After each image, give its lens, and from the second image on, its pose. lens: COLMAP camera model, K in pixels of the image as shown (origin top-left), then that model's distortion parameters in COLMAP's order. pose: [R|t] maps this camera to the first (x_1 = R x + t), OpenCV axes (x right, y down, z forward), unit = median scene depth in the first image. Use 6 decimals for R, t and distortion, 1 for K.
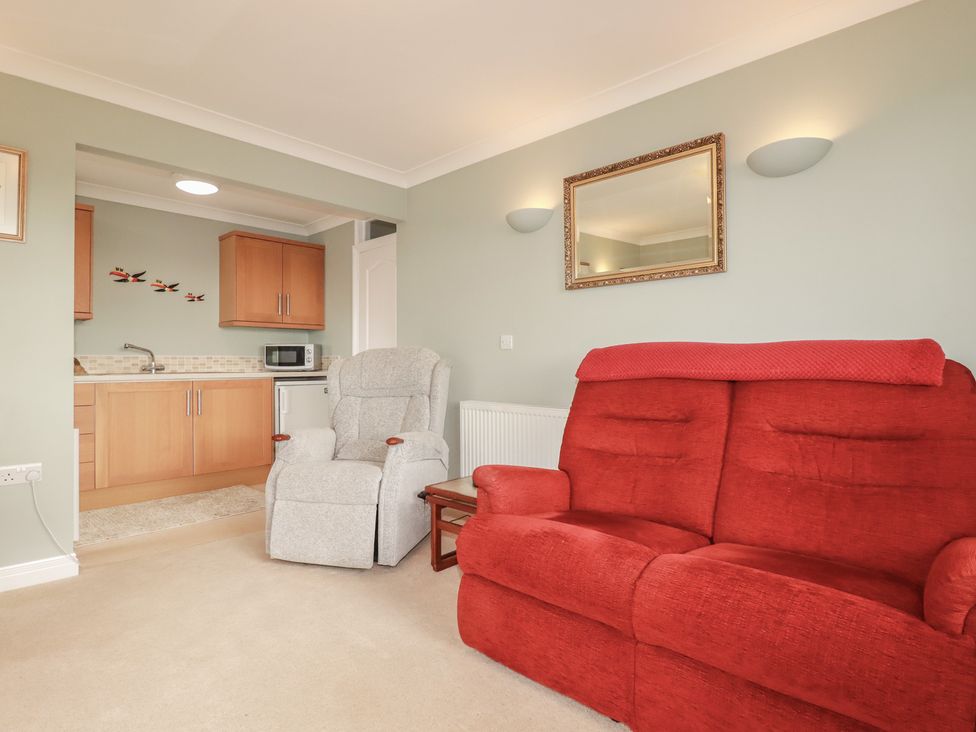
lens RADIAL K [[523.0, 0, 490.5], [0, 523.0, 358.9], [0, 0, 1]] dist [0.010249, -0.019077]
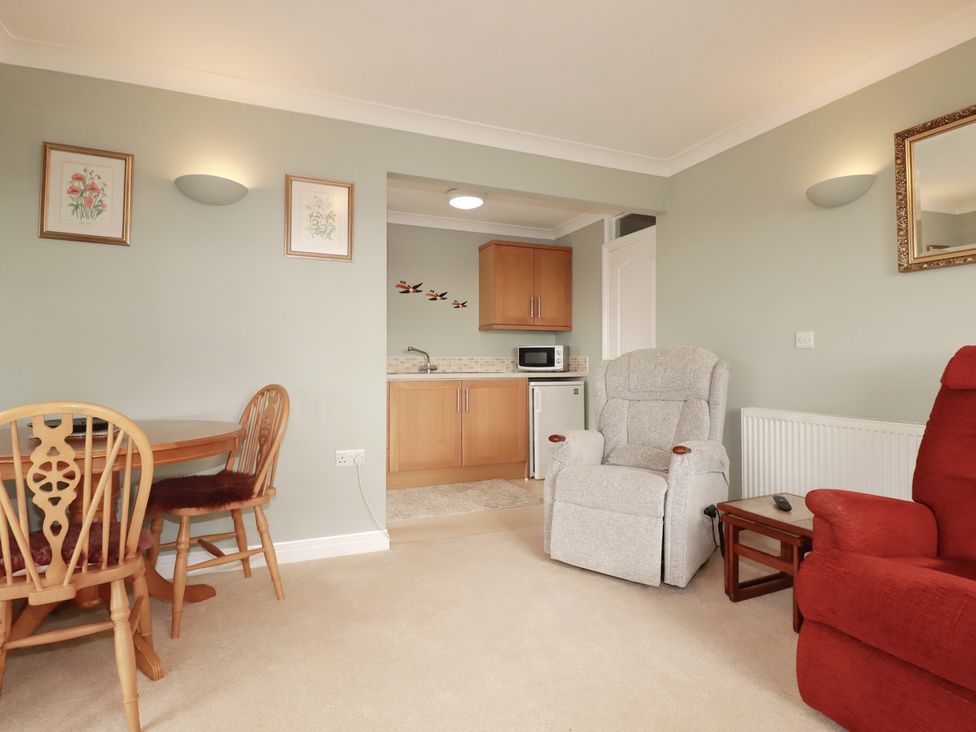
lens RADIAL K [[523.0, 0, 490.5], [0, 523.0, 358.9], [0, 0, 1]] dist [0.010249, -0.019077]
pose [[0.918537, -0.001616, -0.395332, -0.102920], [0.000835, 0.999997, -0.002146, 0.000070], [0.395334, 0.001641, 0.918536, 0.025240]]
